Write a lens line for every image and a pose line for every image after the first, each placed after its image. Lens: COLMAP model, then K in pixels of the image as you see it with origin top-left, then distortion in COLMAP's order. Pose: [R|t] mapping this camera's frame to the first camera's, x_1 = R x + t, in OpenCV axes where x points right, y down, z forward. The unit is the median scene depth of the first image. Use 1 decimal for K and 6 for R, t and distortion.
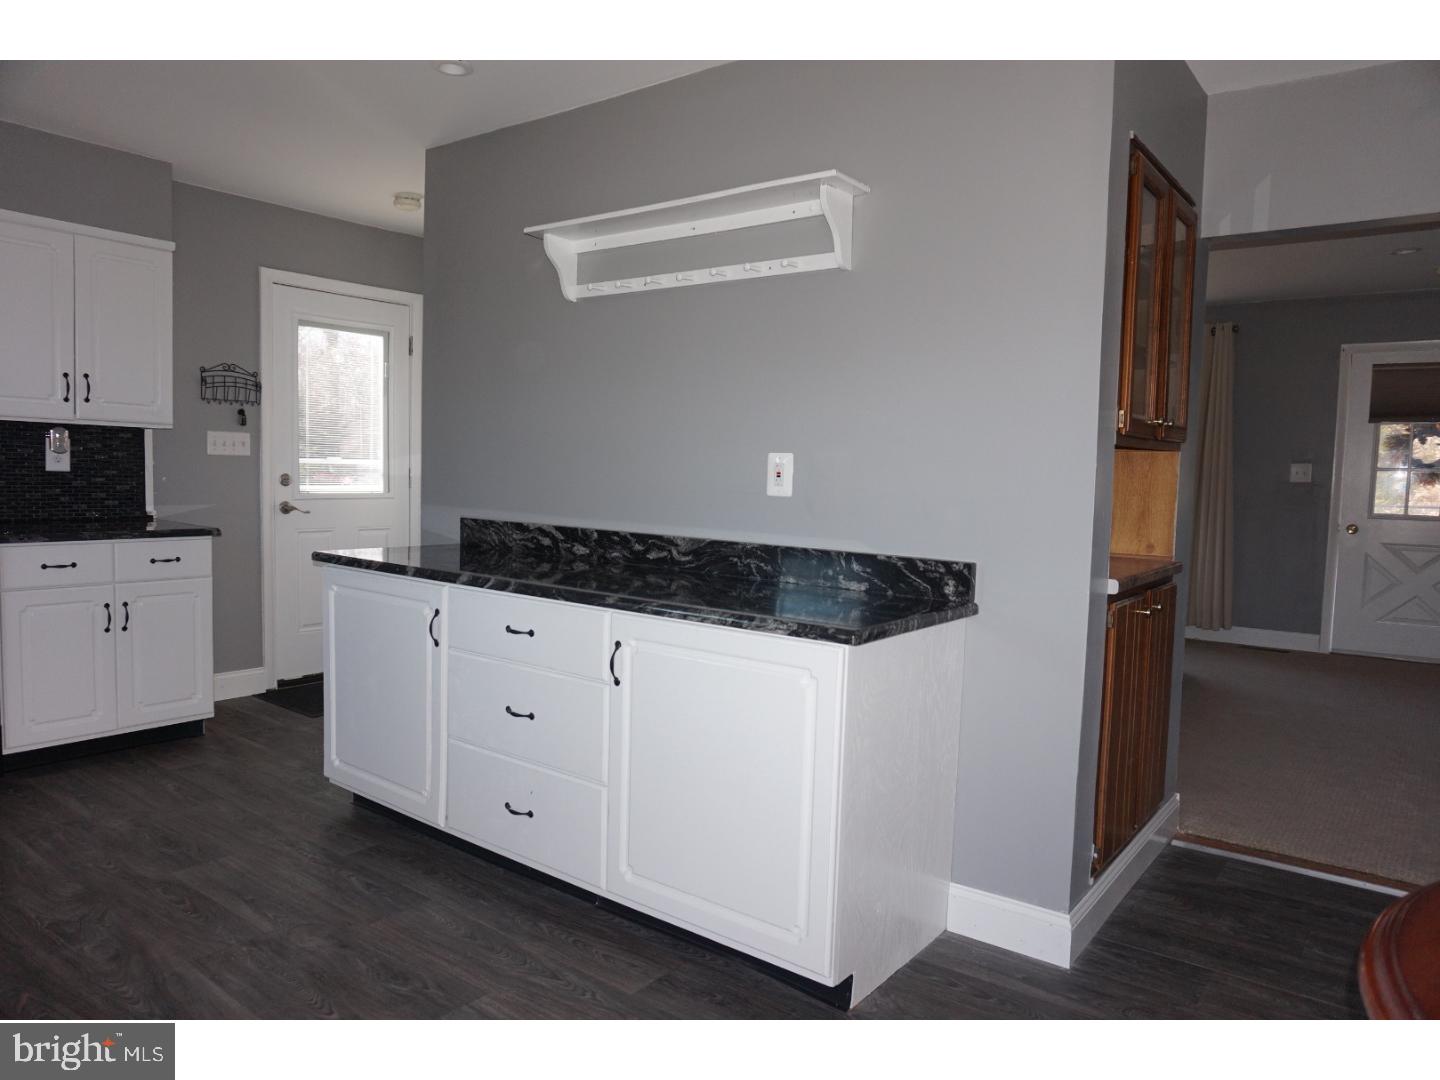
lens RADIAL K [[970.4, 0, 719.9], [0, 970.4, 550.3], [0, 0, 1]] dist [-0.037989, 0.023507]
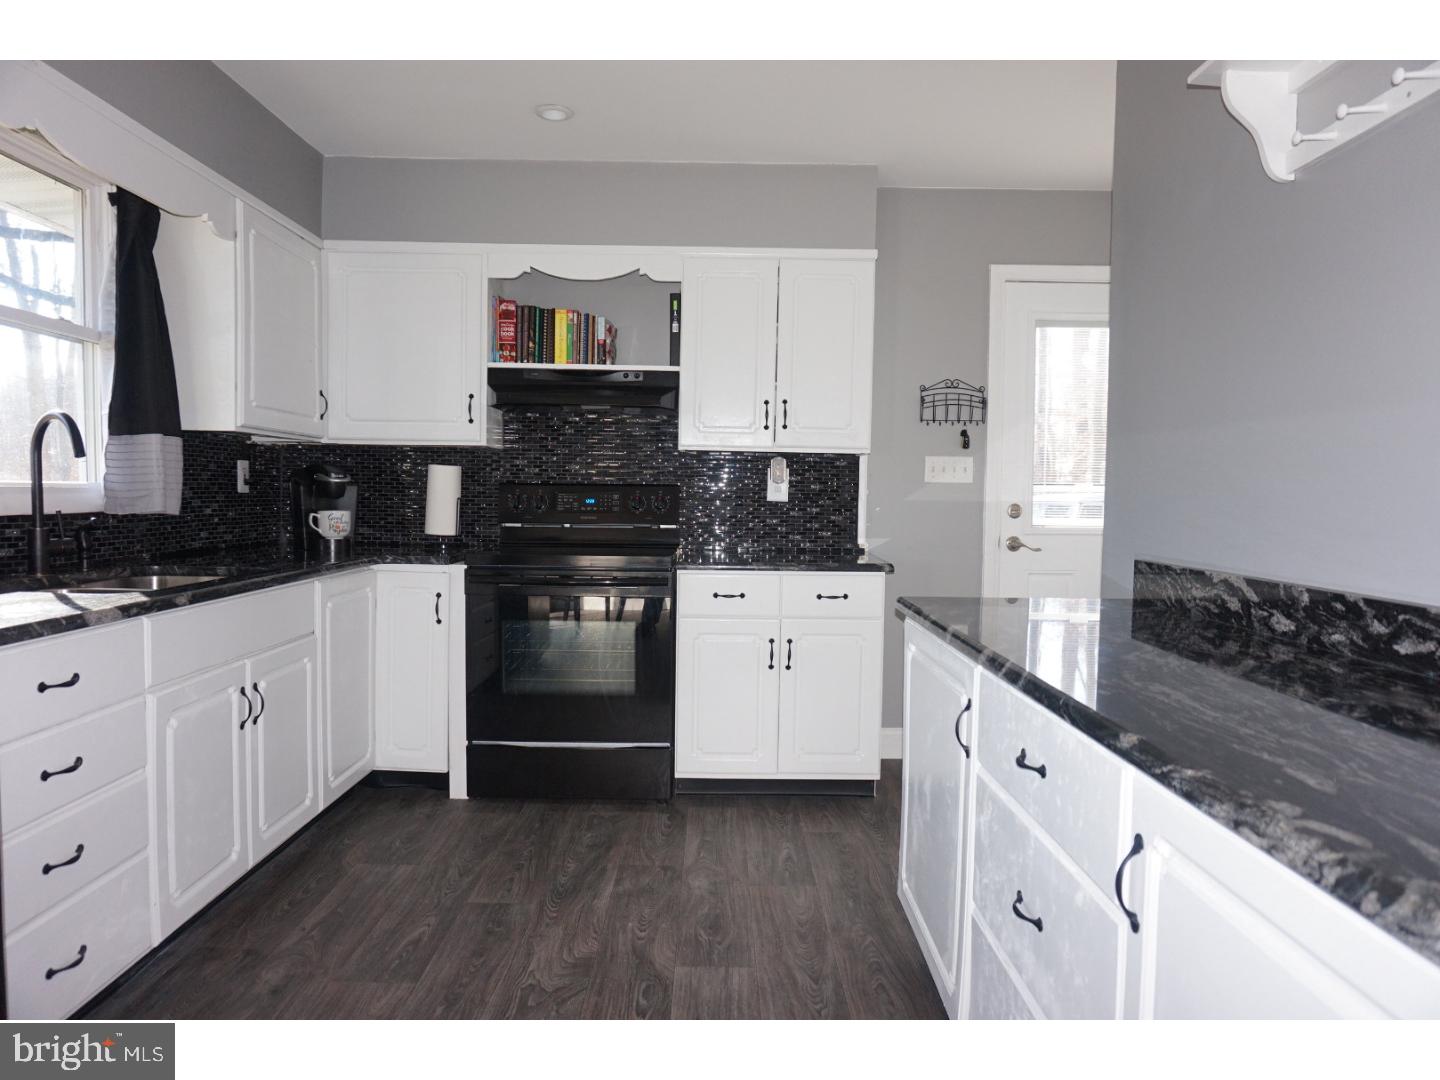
lens RADIAL K [[970.4, 0, 719.9], [0, 970.4, 550.3], [0, 0, 1]] dist [-0.037989, 0.023507]
pose [[0.610106, 0.023646, -0.791967, 0.079082], [-0.059425, 0.998105, -0.015979, -0.012167], [0.790088, 0.056811, 0.610355, 0.353711]]
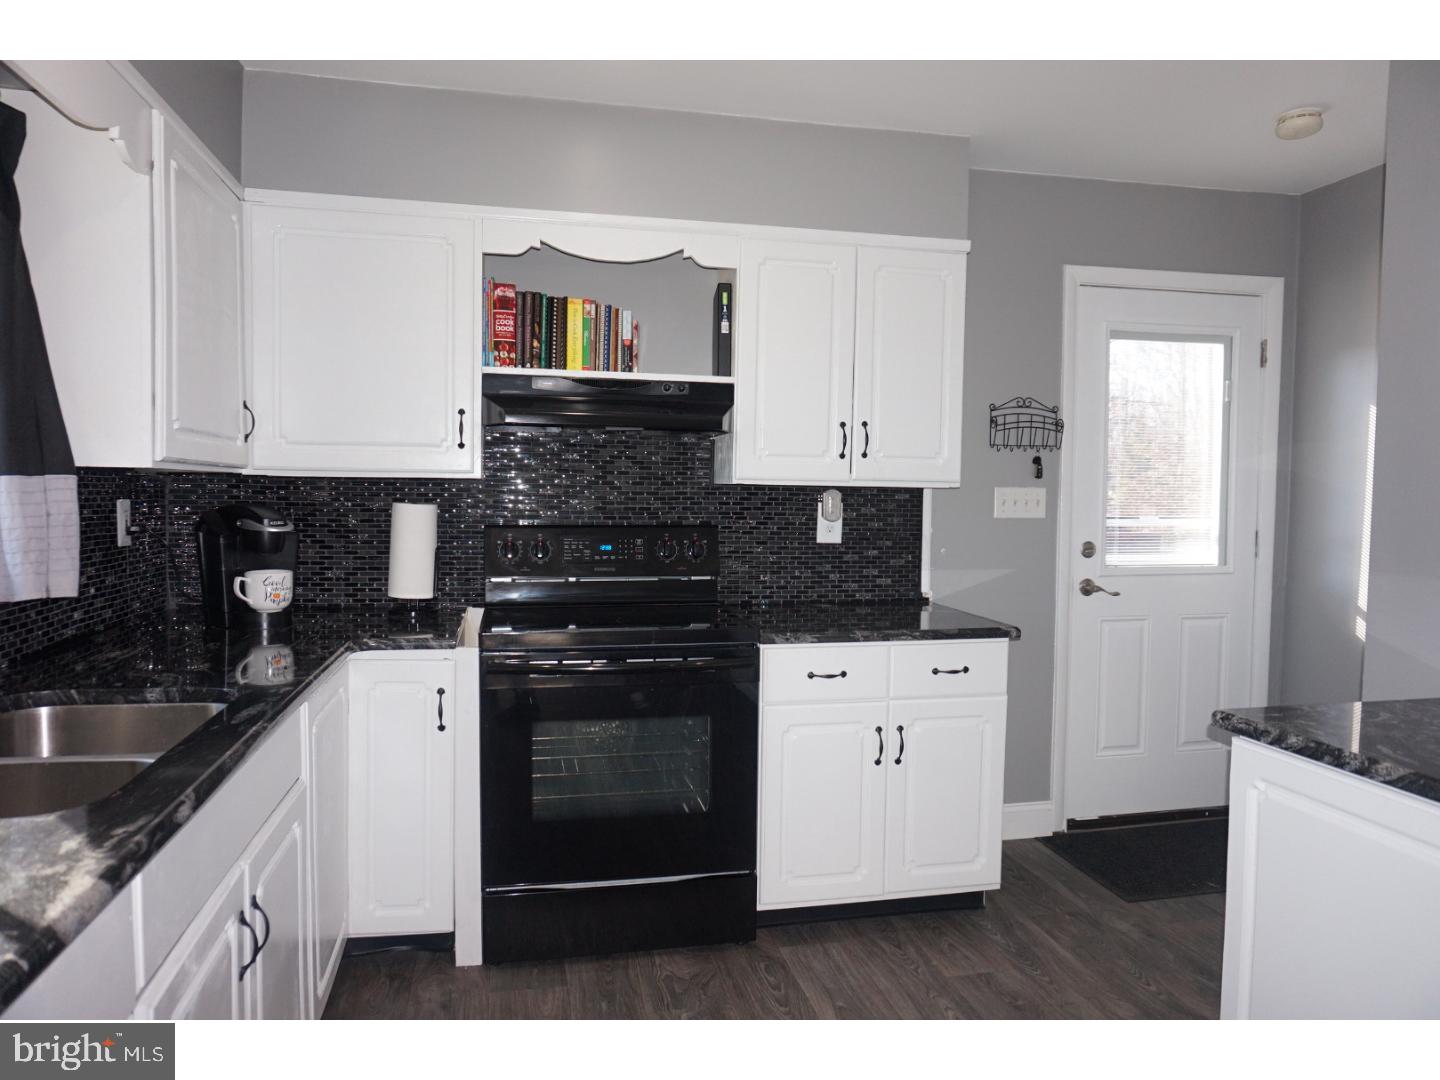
lens RADIAL K [[970.4, 0, 719.9], [0, 970.4, 550.3], [0, 0, 1]] dist [-0.037989, 0.023507]
pose [[0.759169, 0.016431, -0.650686, -0.233005], [-0.040207, 0.998956, -0.021684, -0.057027], [0.649650, 0.042624, 0.759037, 0.325183]]
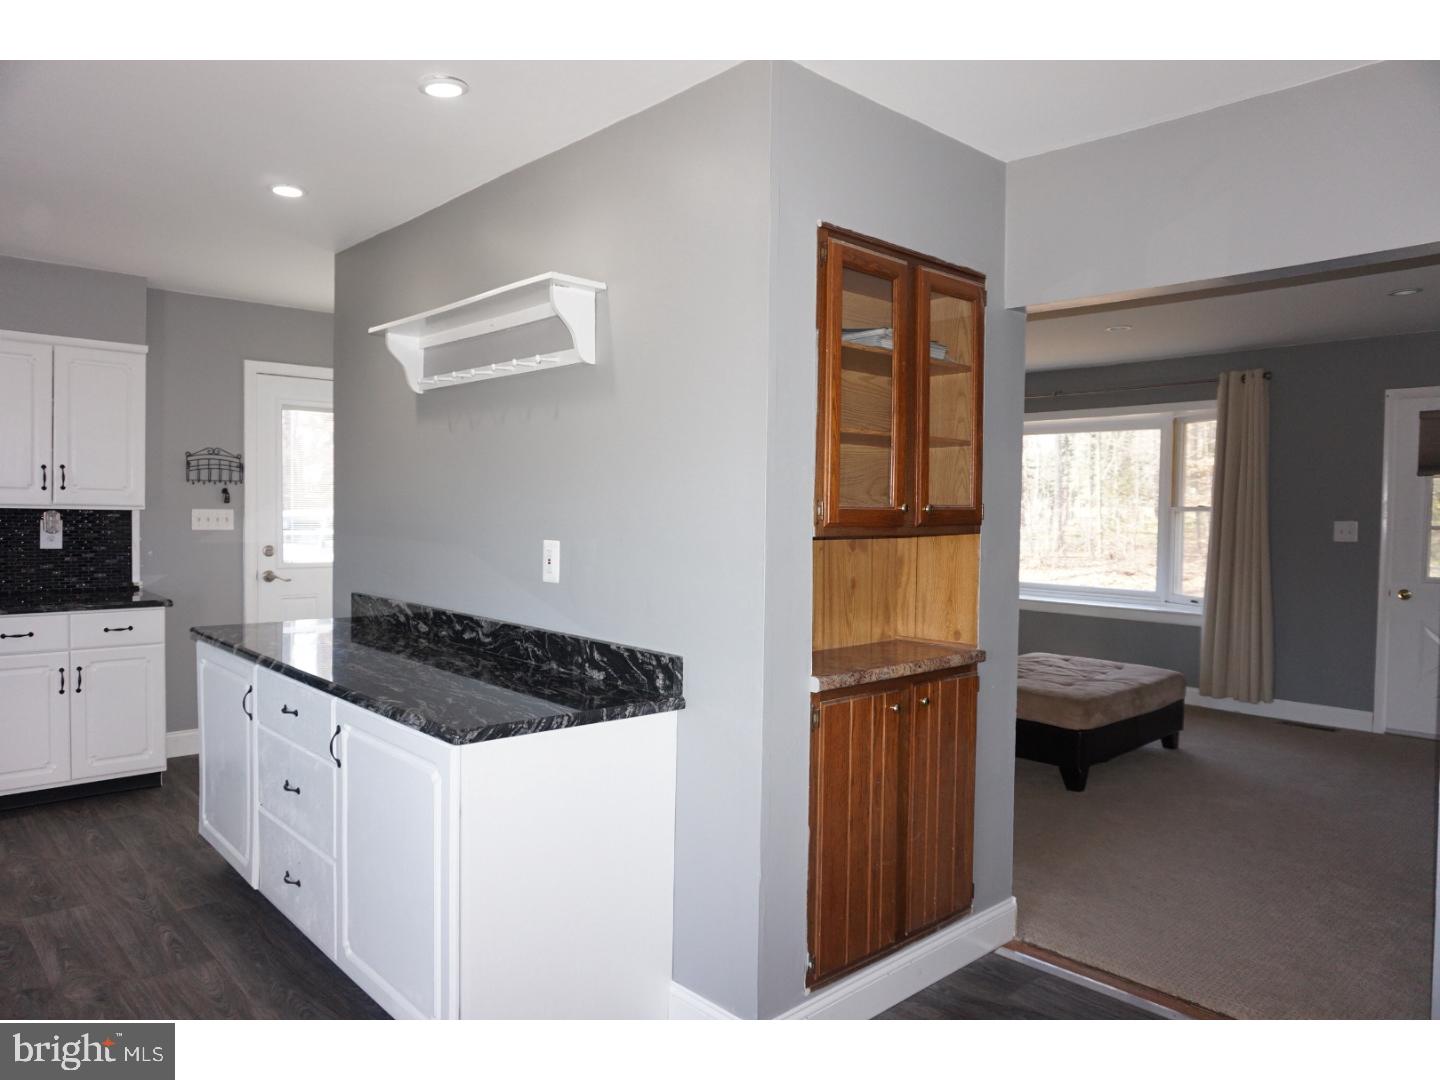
lens RADIAL K [[970.4, 0, 719.9], [0, 970.4, 550.3], [0, 0, 1]] dist [-0.037989, 0.023507]
pose [[0.984826, -0.005235, -0.173465, 0.305058], [-0.002712, 0.998959, -0.045545, -0.032117], [0.173523, 0.045324, 0.983786, 0.016965]]
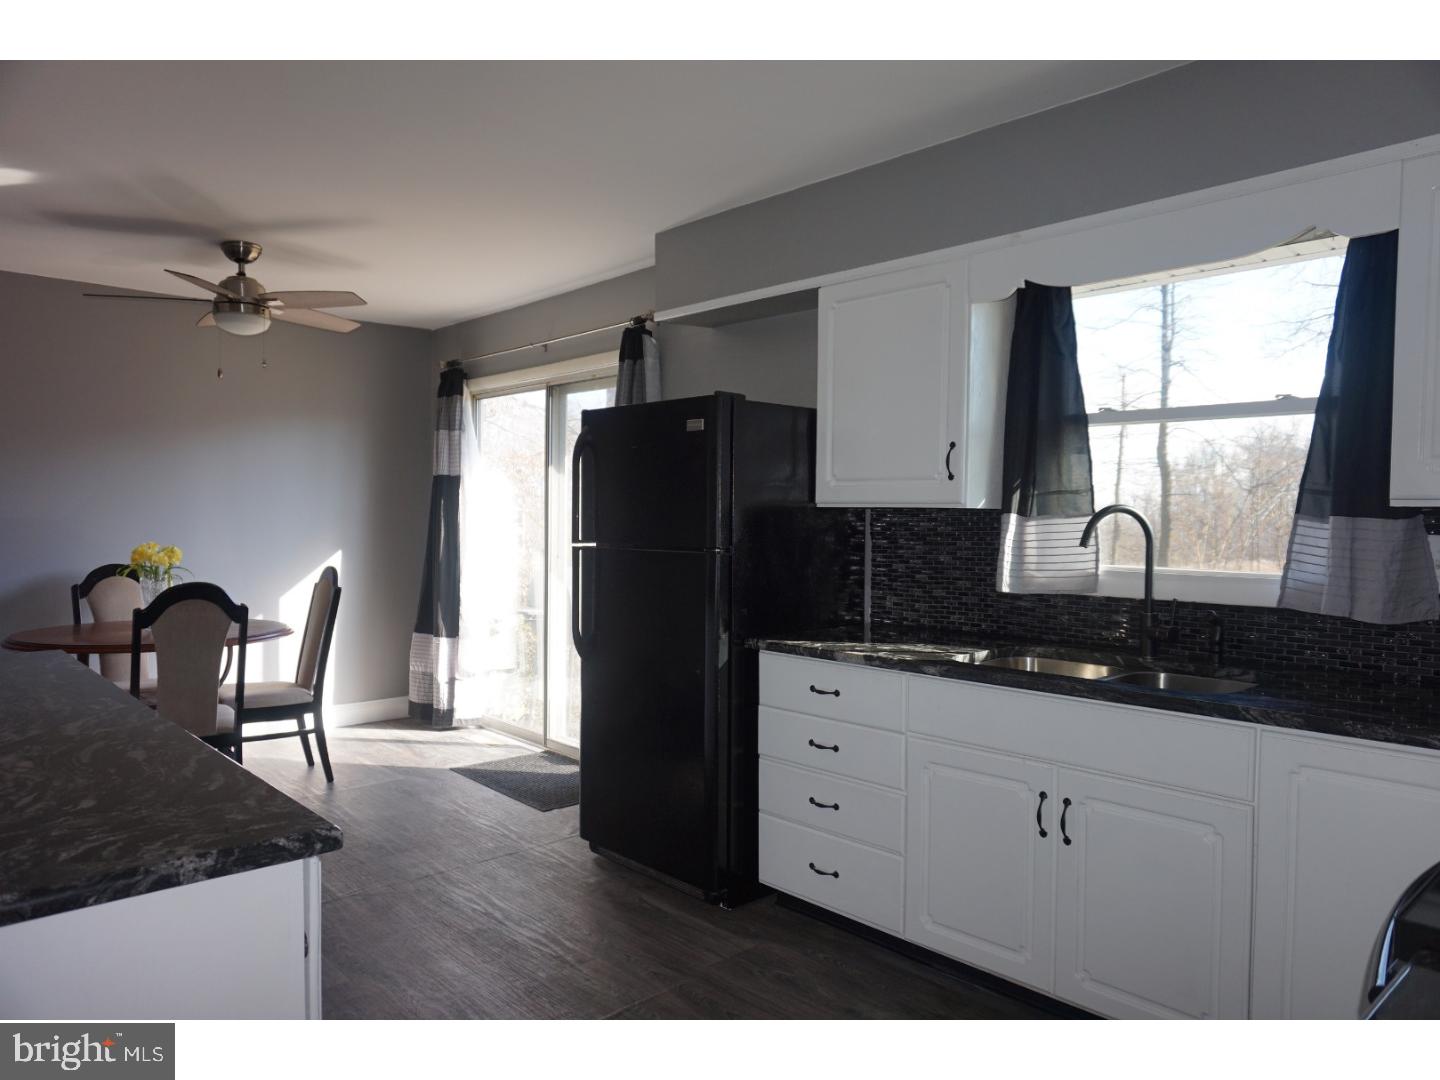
lens RADIAL K [[970.4, 0, 719.9], [0, 970.4, 550.3], [0, 0, 1]] dist [-0.037989, 0.023507]
pose [[-0.985007, -0.045809, 0.166320, -0.523854], [-0.025507, 0.992177, 0.122209, -0.132851], [-0.170617, 0.116135, -0.978470, 1.118637]]
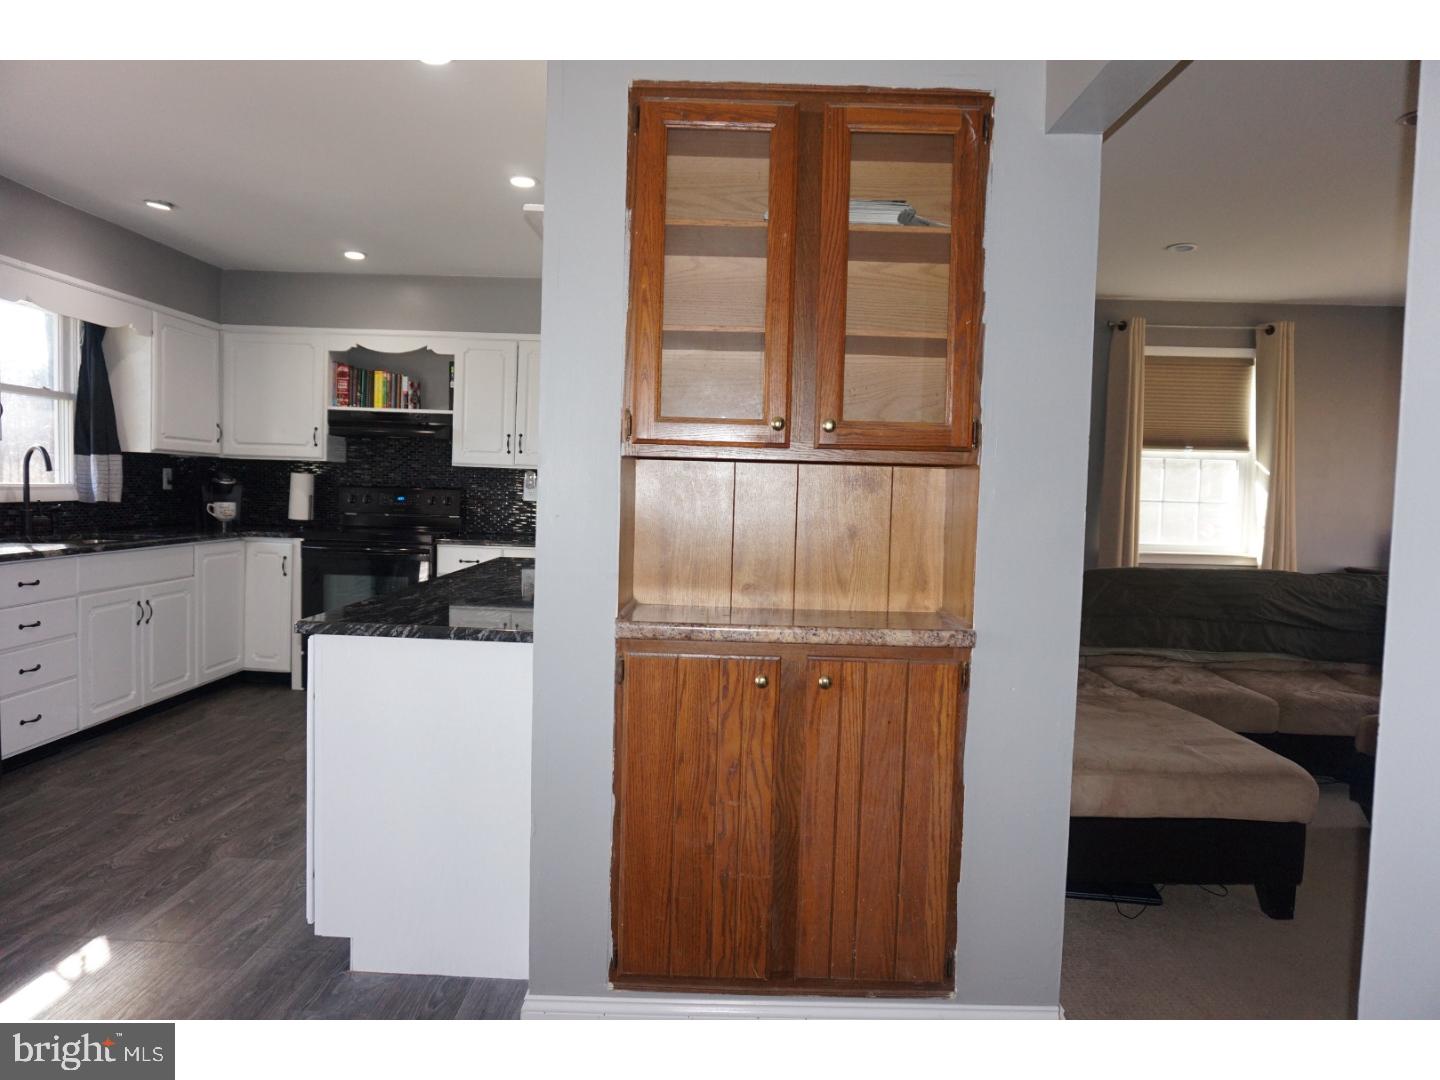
lens RADIAL K [[970.4, 0, 719.9], [0, 970.4, 550.3], [0, 0, 1]] dist [-0.037989, 0.023507]
pose [[0.597355, 0.039668, -0.800995, 0.711063], [-0.078662, 0.996858, -0.009295, -0.016694], [0.798110, 0.068560, 0.598599, 0.363468]]
